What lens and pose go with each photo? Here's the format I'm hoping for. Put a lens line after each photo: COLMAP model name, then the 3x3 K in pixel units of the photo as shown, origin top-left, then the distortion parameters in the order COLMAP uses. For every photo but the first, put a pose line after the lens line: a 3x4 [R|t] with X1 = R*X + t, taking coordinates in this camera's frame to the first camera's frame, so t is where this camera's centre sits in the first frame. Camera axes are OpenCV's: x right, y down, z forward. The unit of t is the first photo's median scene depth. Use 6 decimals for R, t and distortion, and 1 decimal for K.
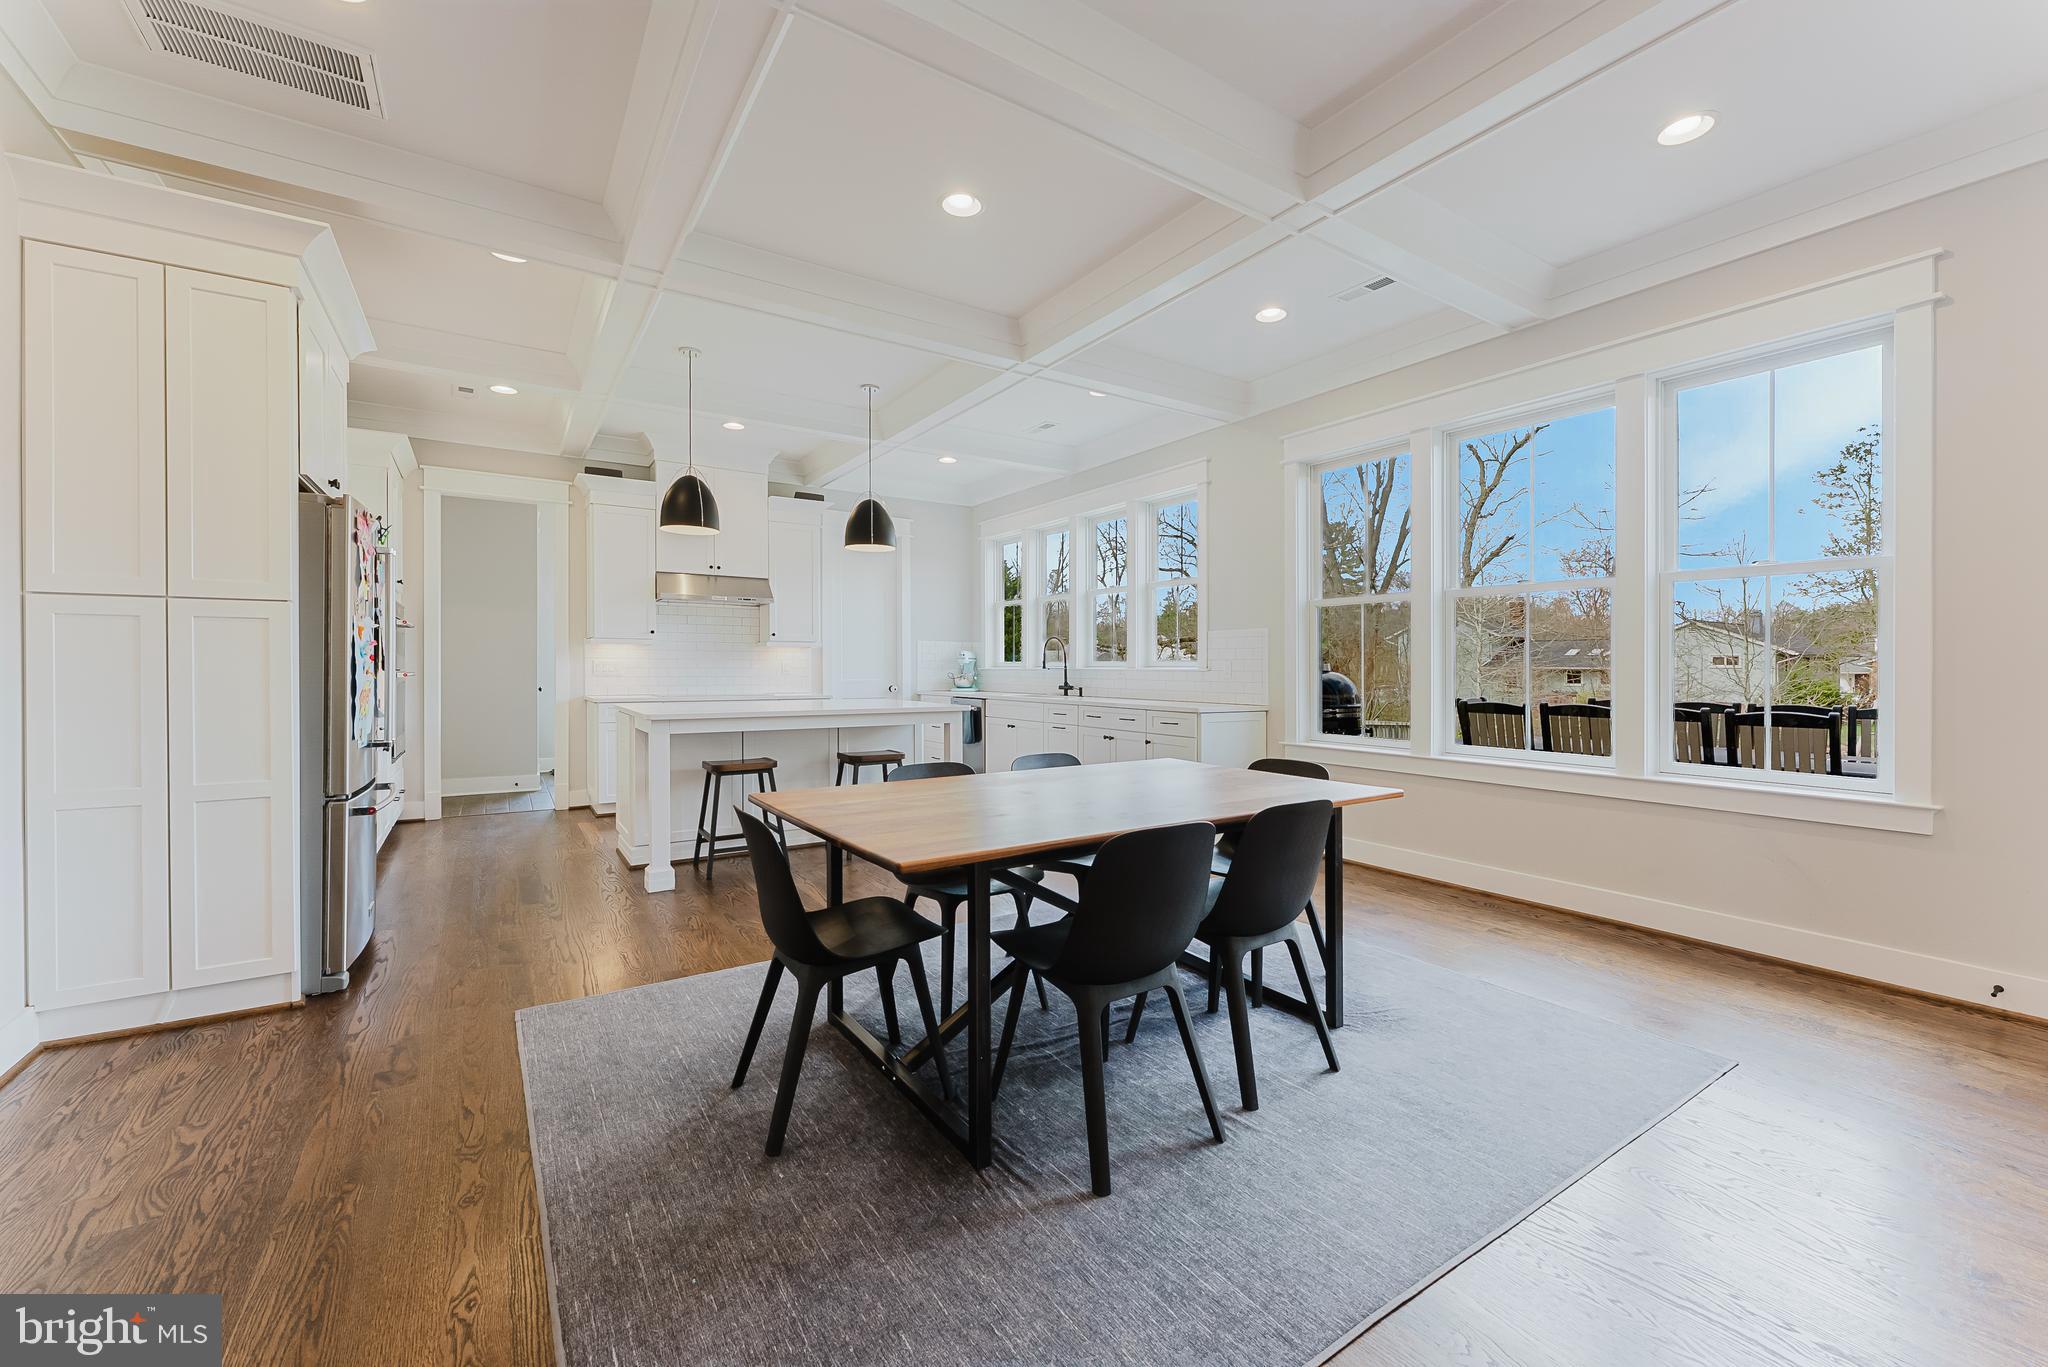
lens RADIAL K [[822.6, 0, 1038.8], [0, 822.6, 674.0], [0, 0, 1]] dist [-0.001998, 0.001329]
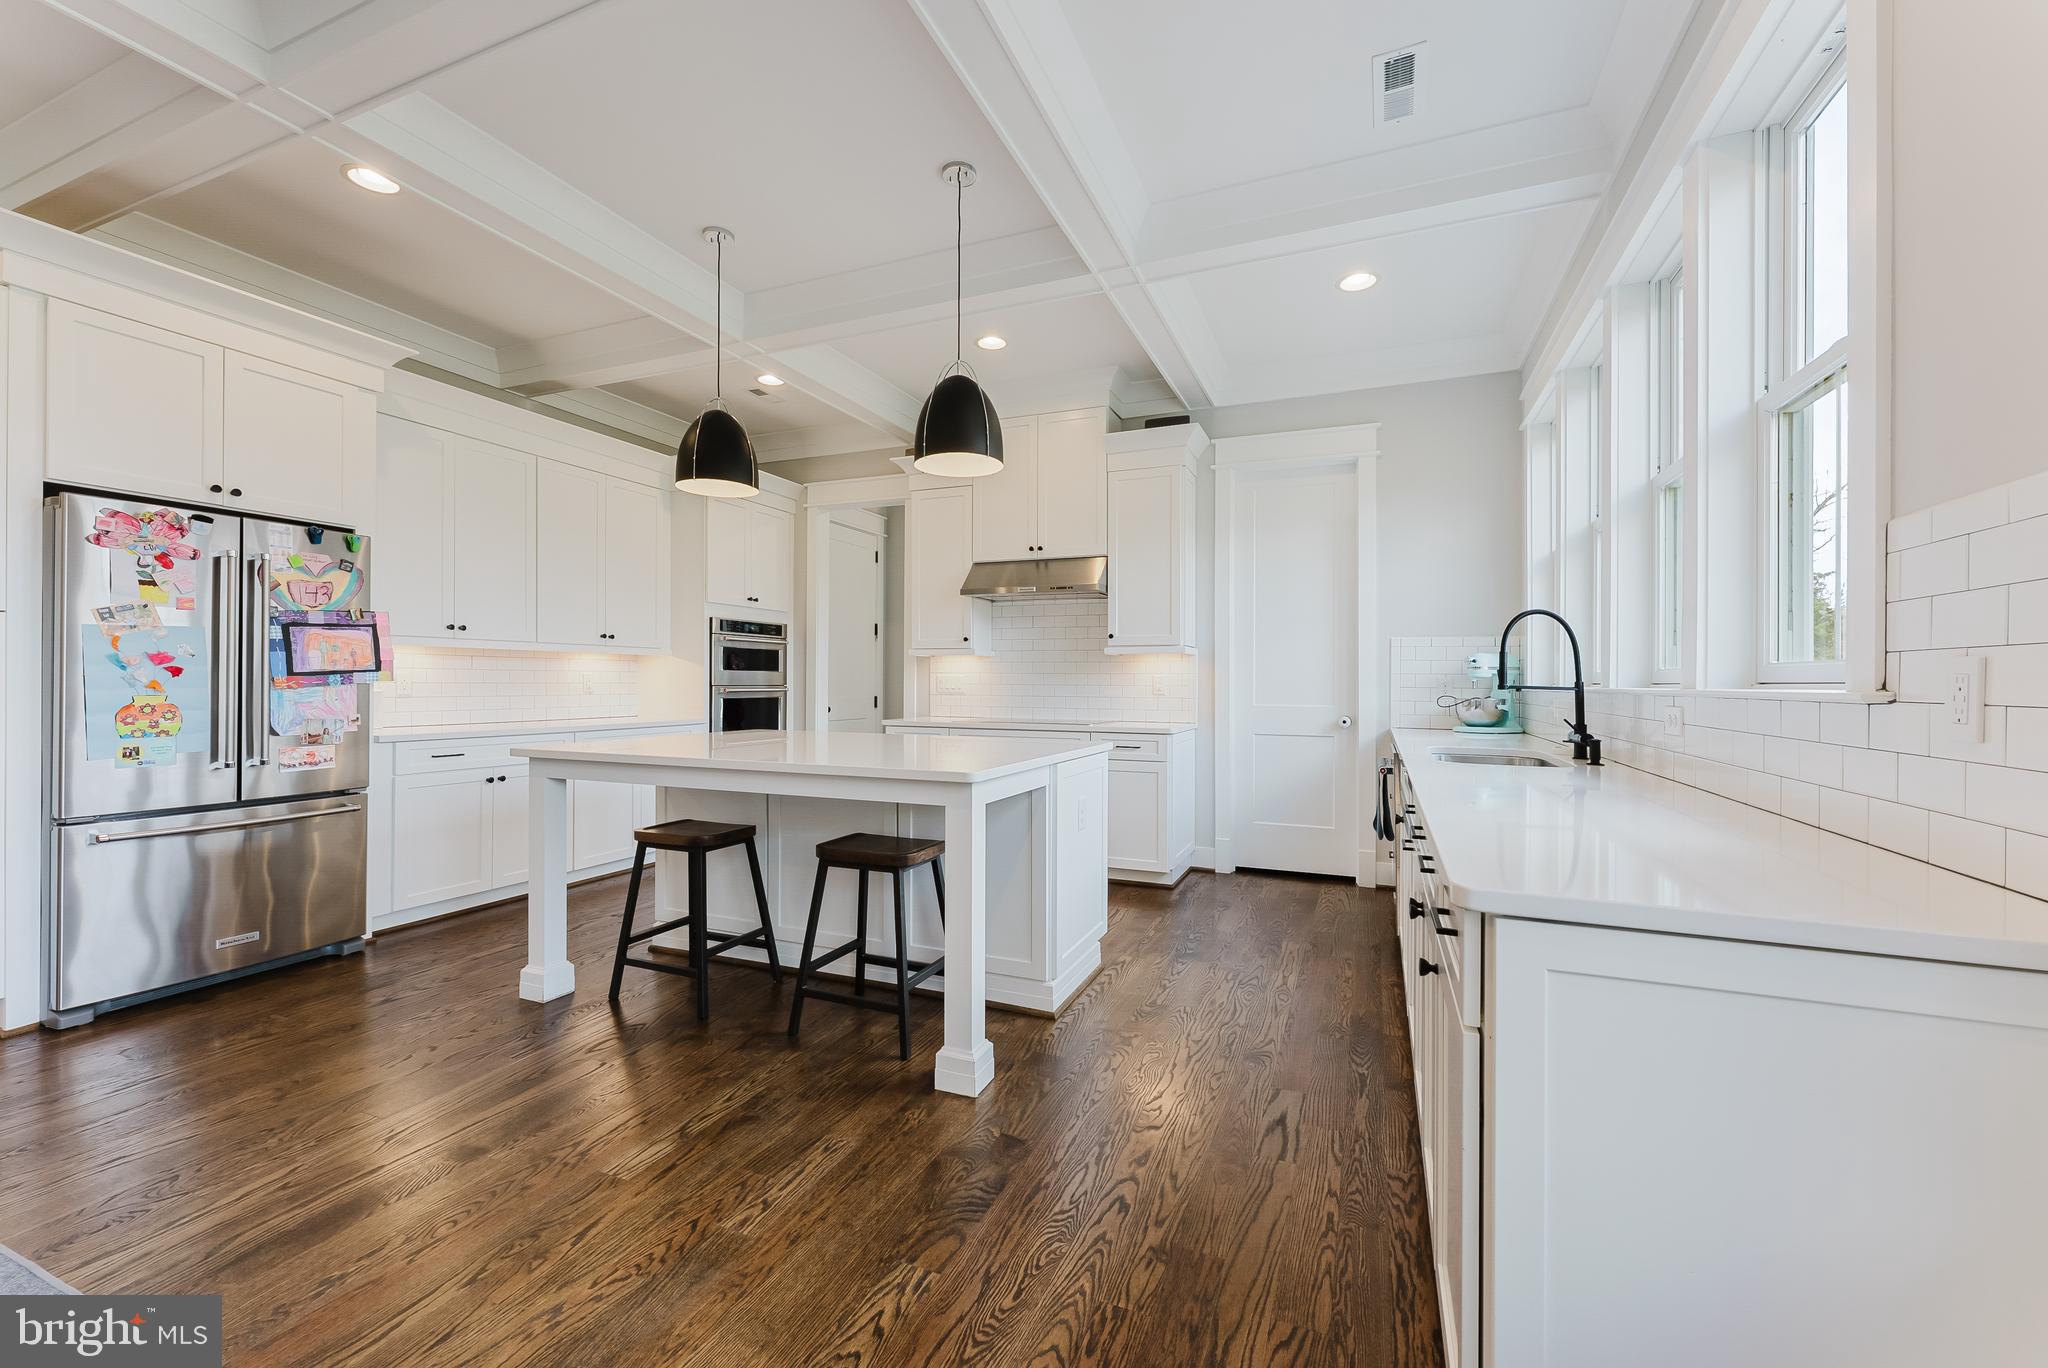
lens RADIAL K [[822.6, 0, 1025.8], [0, 822.6, 681.7], [0, 0, 1]] dist [-0.001998, 0.001329]
pose [[0.553625, 0.000172, -0.832766, 0.310514], [-0.011370, 0.999908, -0.007353, -0.004875], [0.832688, 0.013539, 0.553577, 0.828517]]
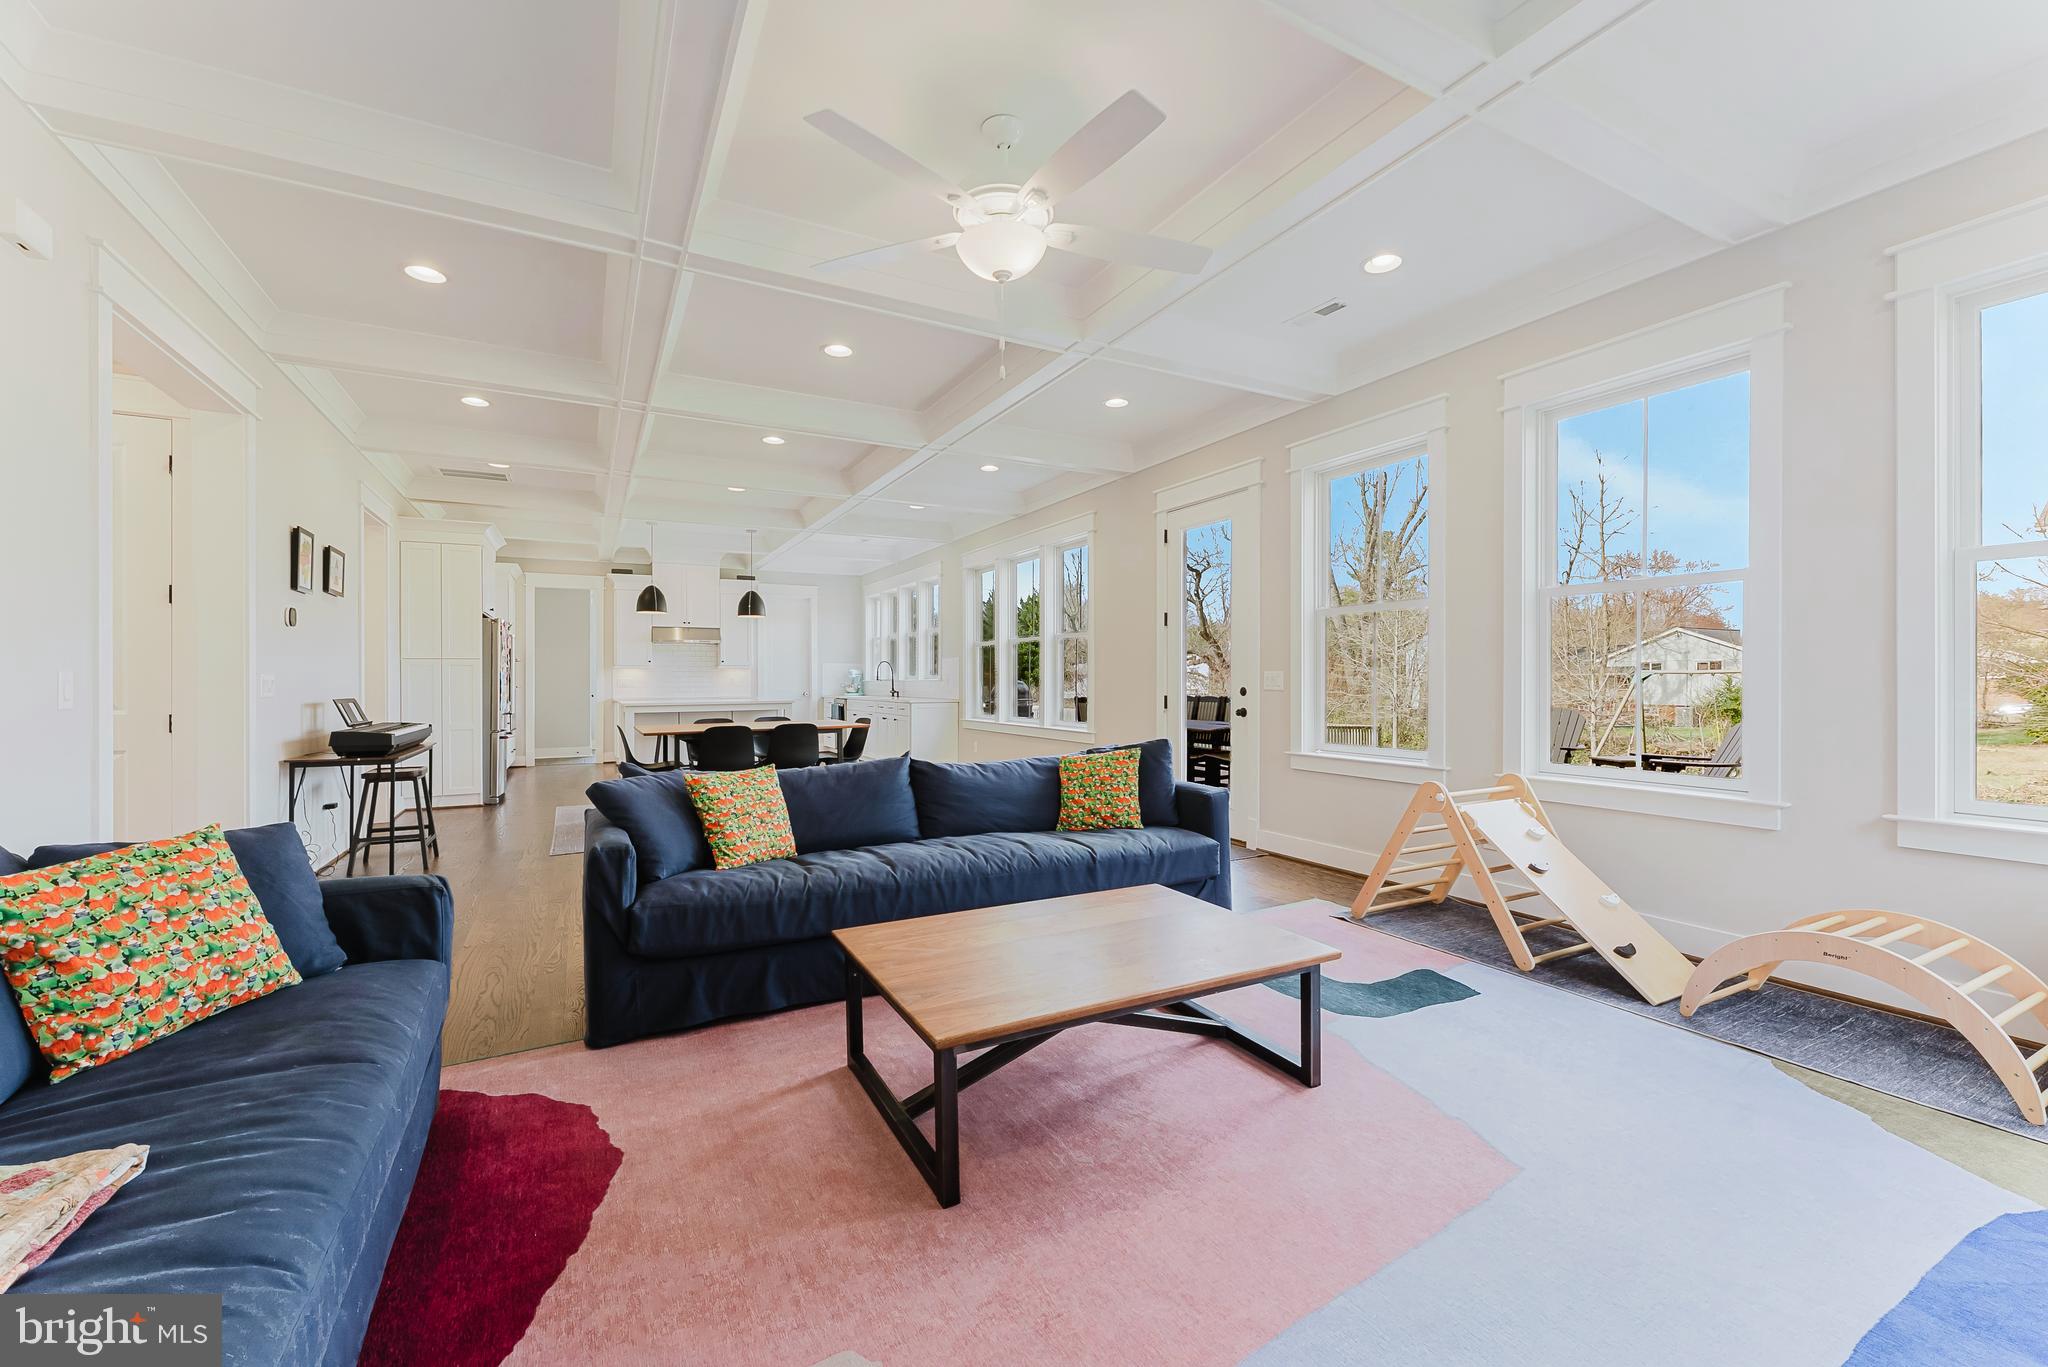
lens RADIAL K [[822.6, 0, 1027.6], [0, 822.6, 667.2], [0, 0, 1]] dist [-0.001998, 0.001329]
pose [[0.995487, -0.010887, -0.094269, 0.669454], [0.008590, 0.999657, -0.024739, 0.013848], [0.094506, 0.023818, 0.995239, -0.893817]]
